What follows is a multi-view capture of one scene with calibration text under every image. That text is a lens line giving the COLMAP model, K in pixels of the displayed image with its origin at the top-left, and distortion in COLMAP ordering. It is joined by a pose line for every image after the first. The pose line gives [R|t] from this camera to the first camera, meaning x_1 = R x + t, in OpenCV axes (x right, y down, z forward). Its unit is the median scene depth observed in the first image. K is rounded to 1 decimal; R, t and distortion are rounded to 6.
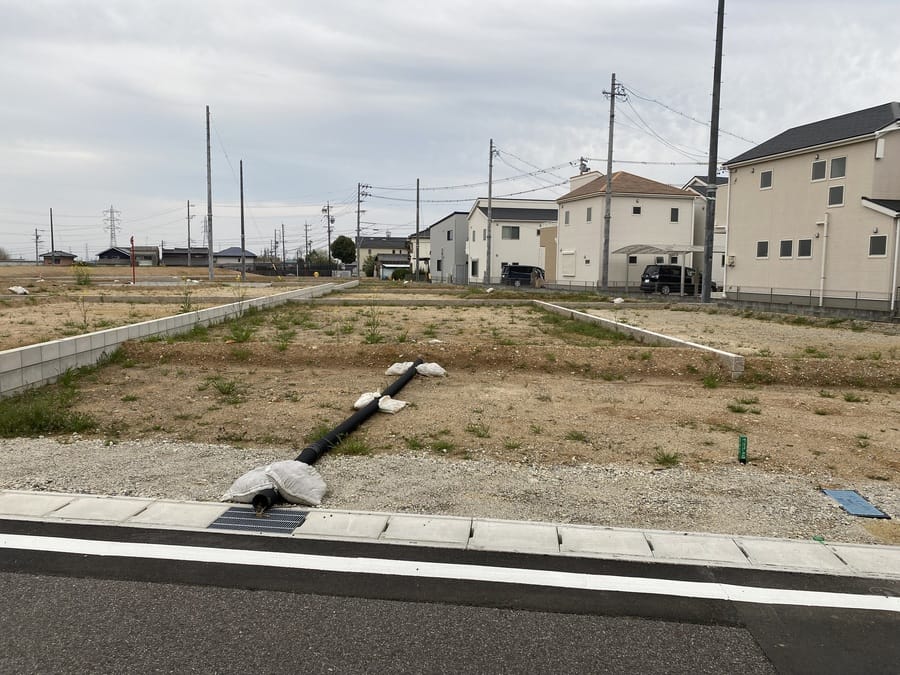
lens RADIAL K [[693.3, 0, 448.6], [0, 693.3, 333.4], [0, 0, 1]] dist [0.037589, -0.013397]
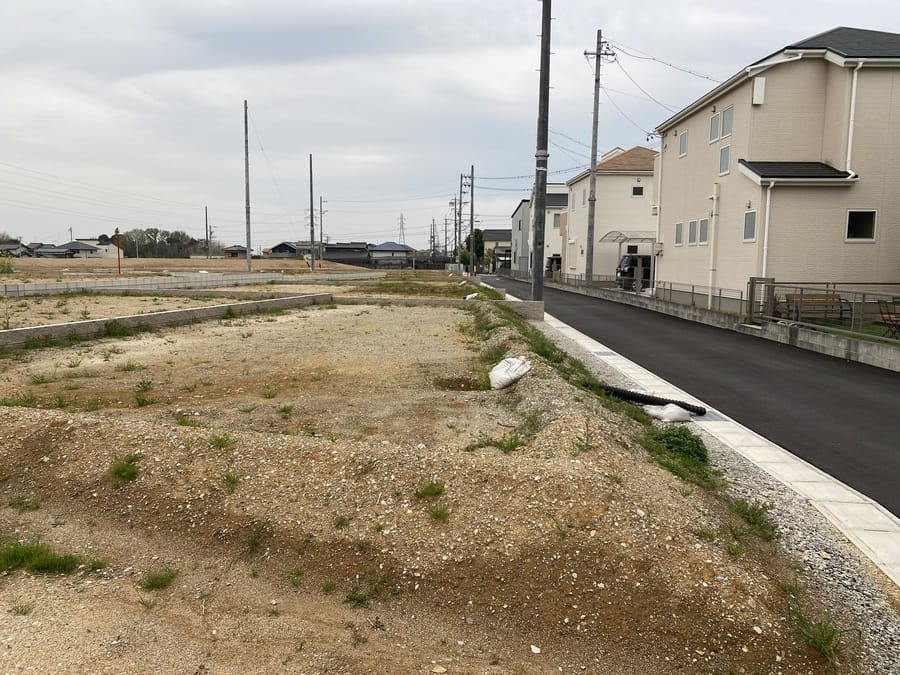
lens RADIAL K [[693.3, 0, 448.6], [0, 693.3, 333.4], [0, 0, 1]] dist [0.037589, -0.013397]
pose [[0.961599, 0.030879, -0.272716, 0.201596], [-0.028650, 0.999516, 0.012154, -0.005254], [0.272959, -0.003874, 0.962018, 0.086237]]
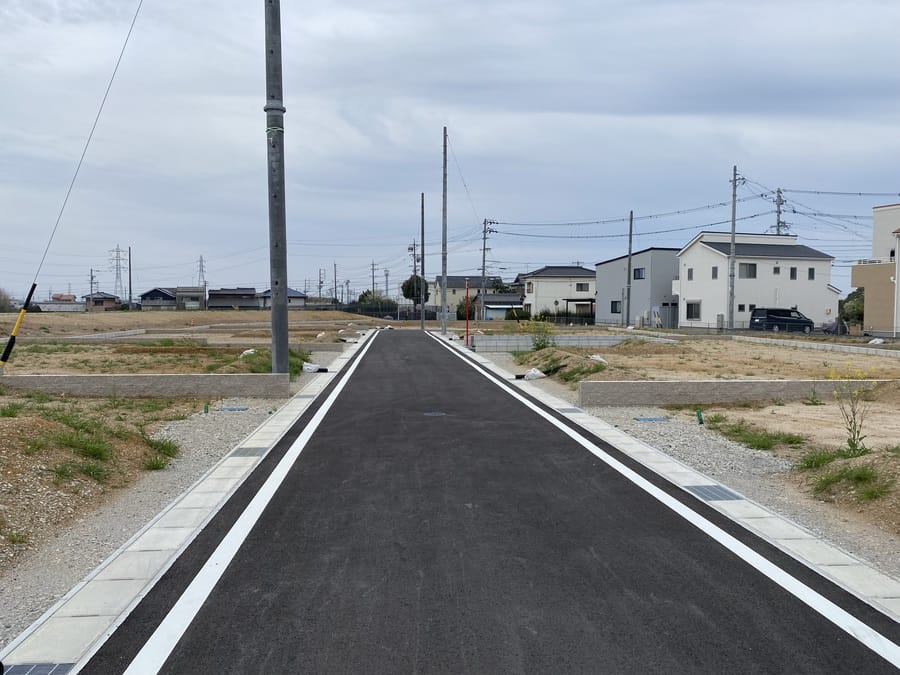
lens RADIAL K [[693.3, 0, 448.6], [0, 693.3, 333.4], [0, 0, 1]] dist [0.037589, -0.013397]
pose [[0.999662, -0.005025, 0.025495, -0.320919], [0.006422, 0.998465, -0.055005, -0.019120], [-0.025180, 0.055151, 0.998160, 0.129244]]
